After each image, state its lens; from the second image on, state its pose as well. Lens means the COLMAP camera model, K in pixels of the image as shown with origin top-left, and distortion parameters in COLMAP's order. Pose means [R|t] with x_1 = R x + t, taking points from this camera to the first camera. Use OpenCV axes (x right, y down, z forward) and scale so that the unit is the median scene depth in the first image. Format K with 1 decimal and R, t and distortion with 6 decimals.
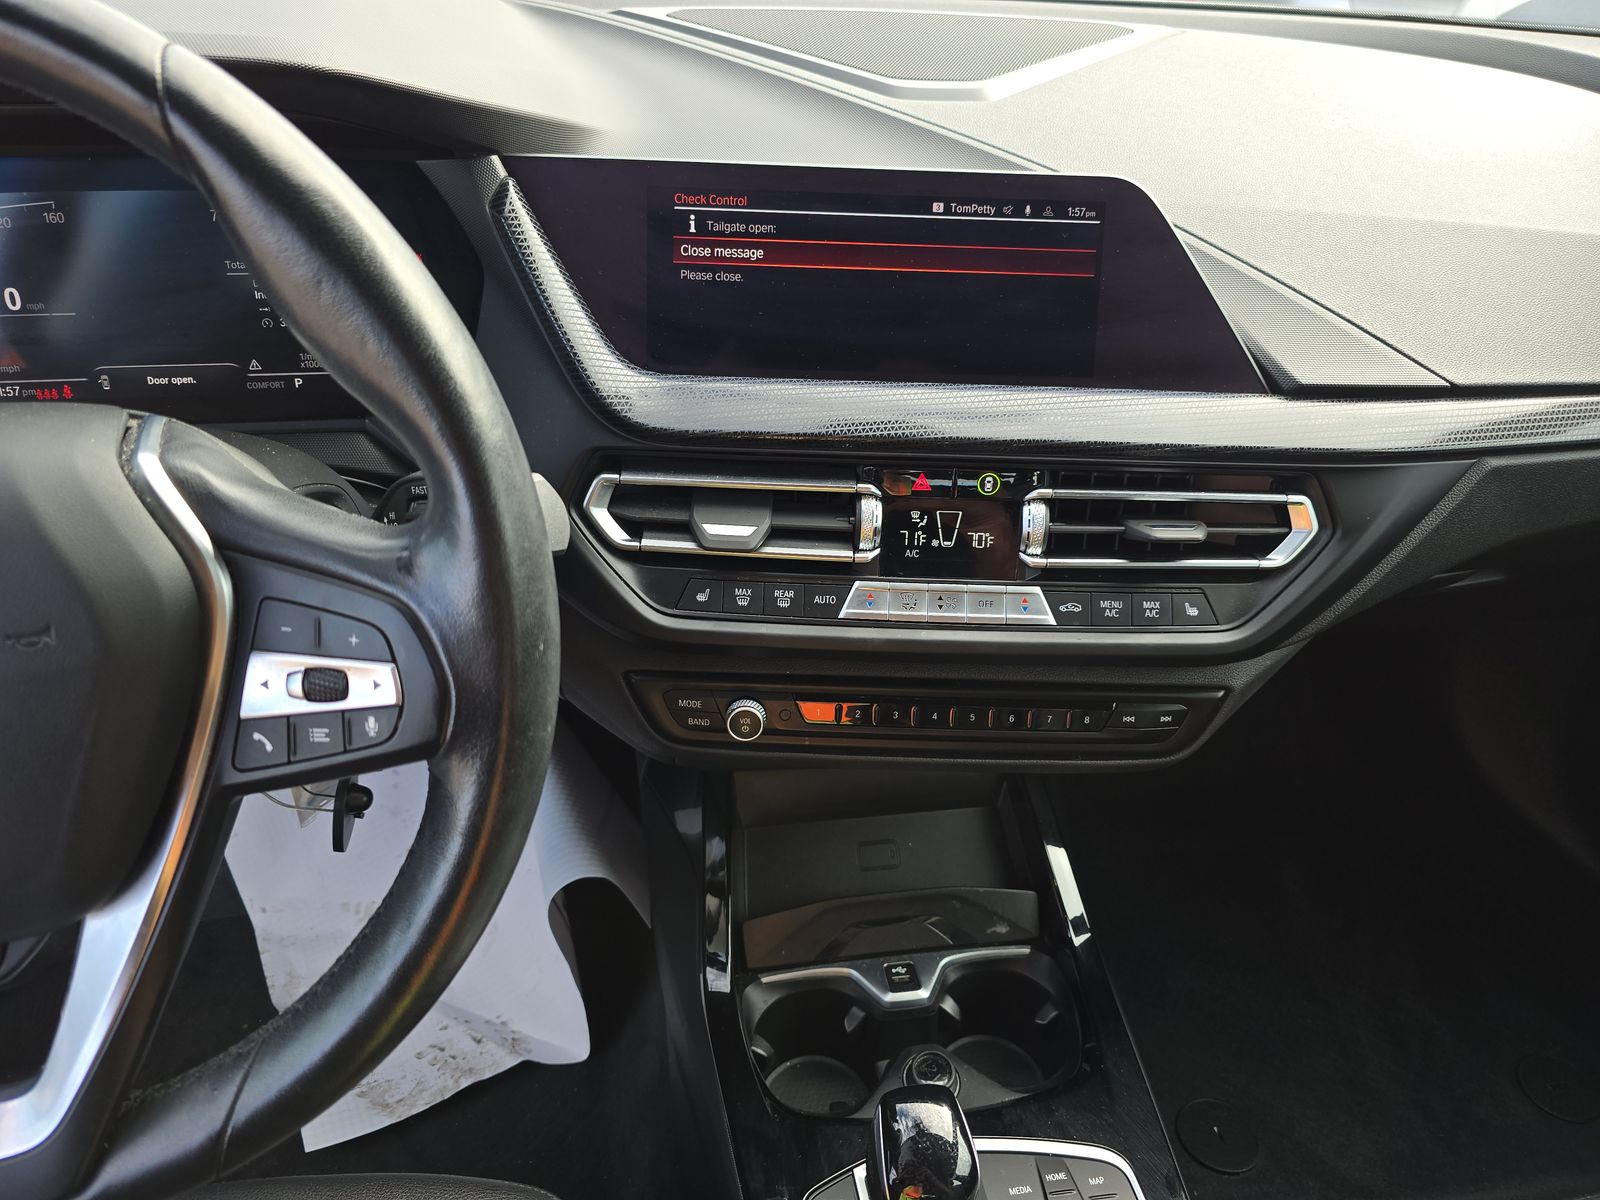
lens RADIAL K [[1086.9, 0, 784.3], [0, 1086.9, 592.6], [0, 0, 1]] dist [-0.001853, -0.027097]
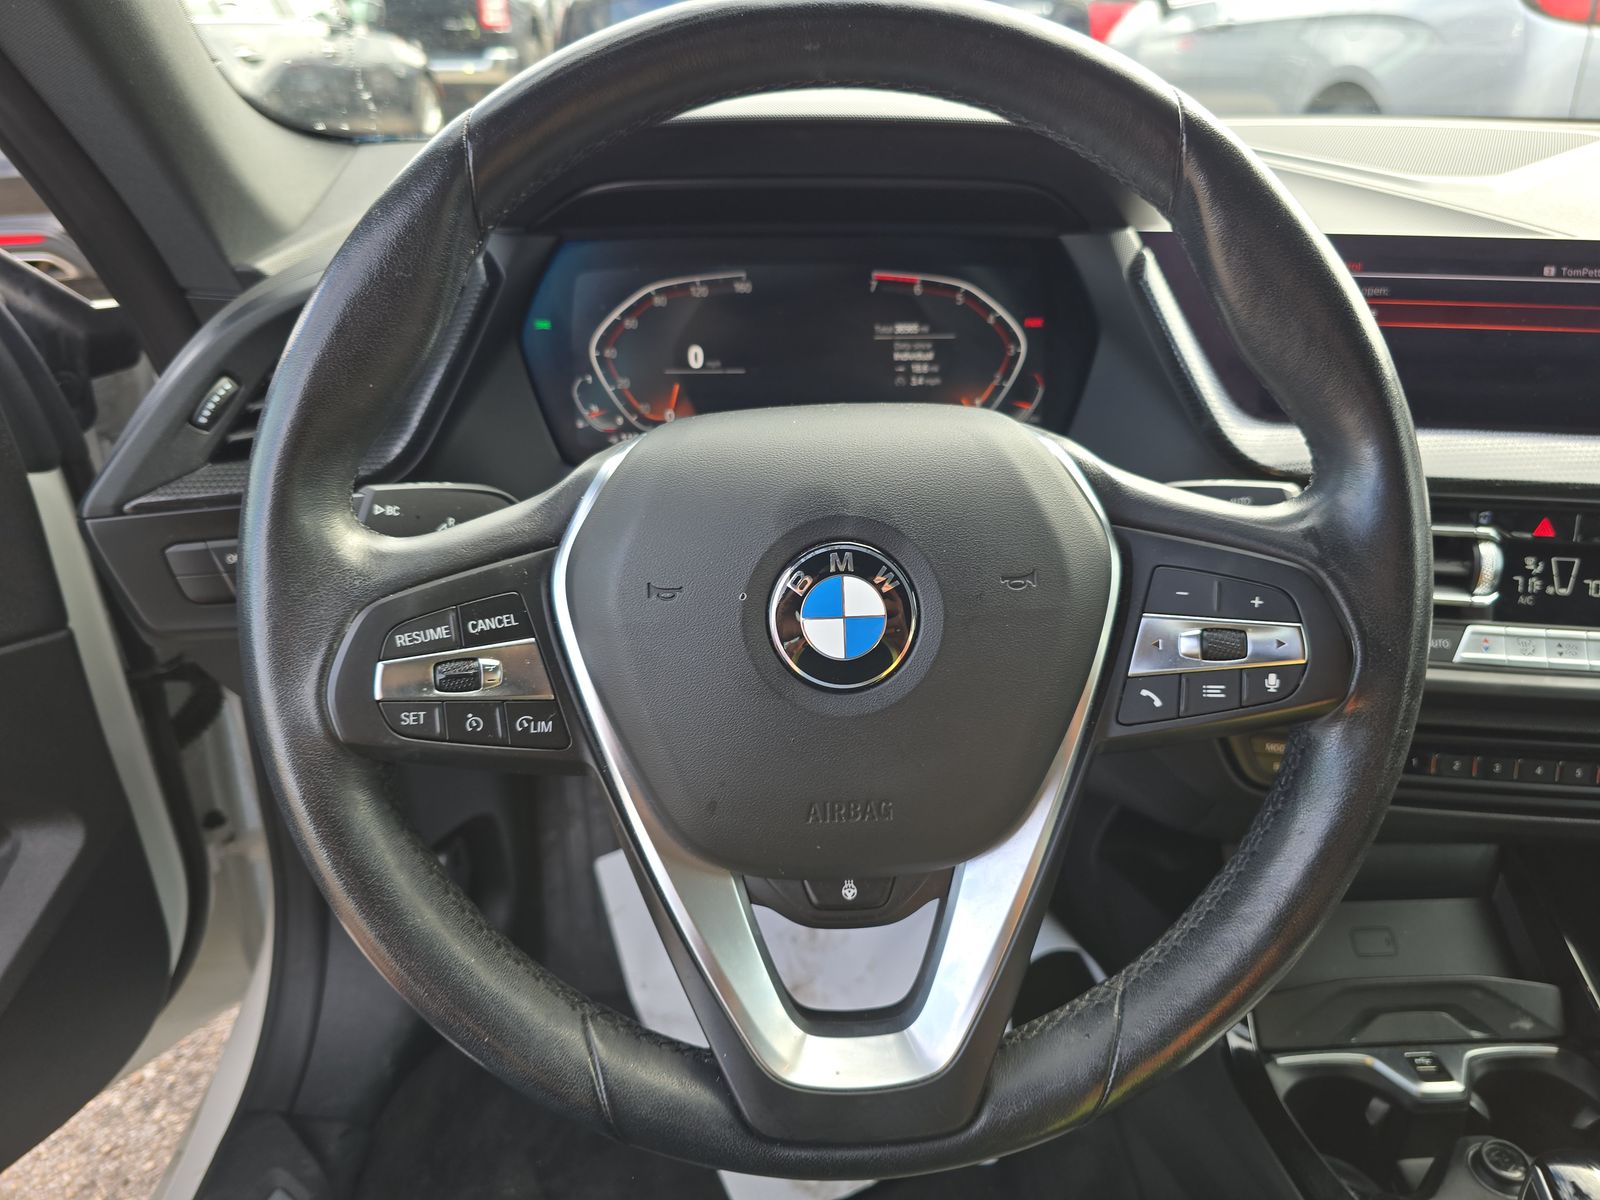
lens RADIAL K [[1086.9, 0, 799.1], [0, 1086.9, 586.7], [0, 0, 1]] dist [-0.001853, -0.027097]
pose [[0.989897, 0.017472, -0.140706, -0.412879], [-0.037020, 0.989805, -0.137535, 0.115571], [0.136868, 0.141354, 0.980452, -0.079170]]
